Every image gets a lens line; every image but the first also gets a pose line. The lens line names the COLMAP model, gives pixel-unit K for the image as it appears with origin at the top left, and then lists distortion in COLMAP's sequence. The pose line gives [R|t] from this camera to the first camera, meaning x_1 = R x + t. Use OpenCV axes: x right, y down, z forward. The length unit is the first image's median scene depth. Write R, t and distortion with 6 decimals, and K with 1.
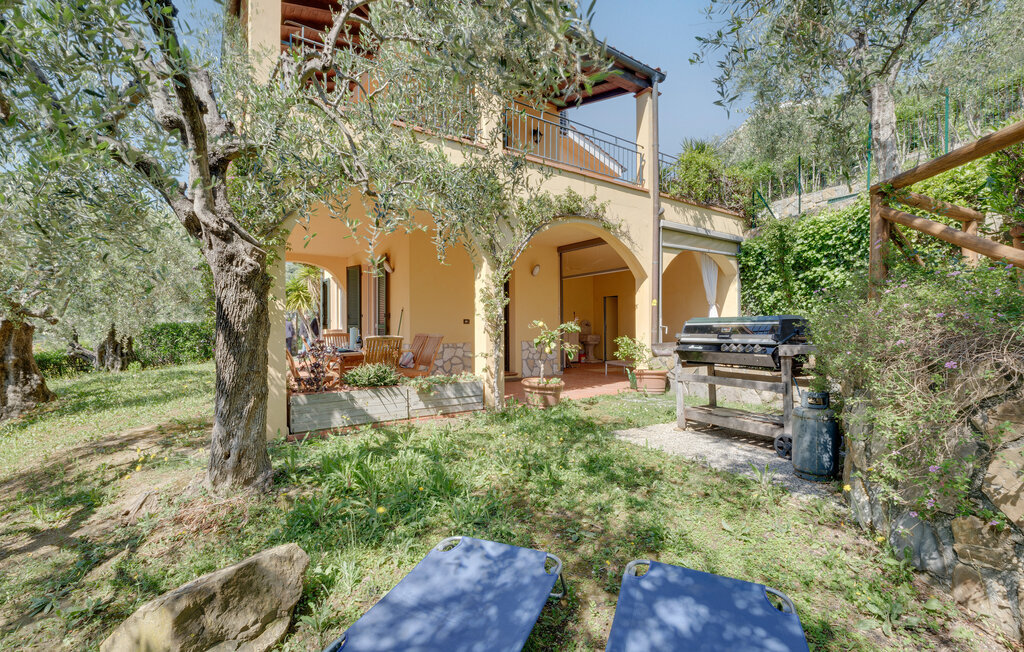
lens RADIAL K [[437.2, 0, 517.2], [0, 437.2, 306.3], [0, 0, 1]] dist [-0.003208, -0.000224]
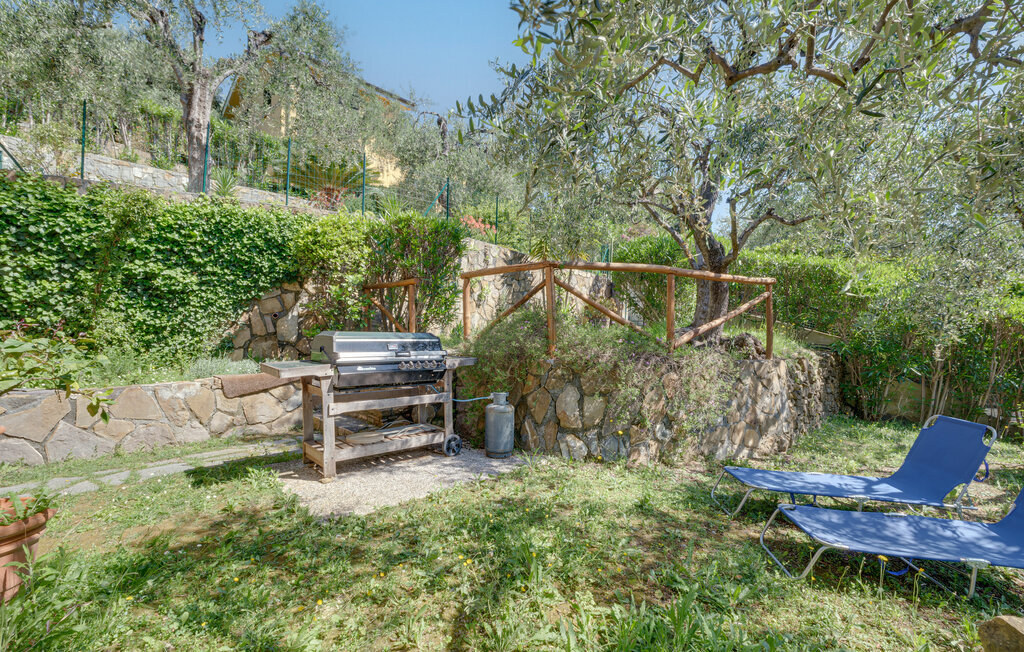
lens RADIAL K [[445.2, 0, 512.0], [0, 445.2, 326.0], [0, 0, 1]] dist [-0.001514, -0.000283]
pose [[-0.282647, 0.013805, 0.959125, -0.508999], [-0.059103, 0.997746, -0.031778, 0.026209], [-0.957401, -0.065669, -0.281194, 1.055903]]
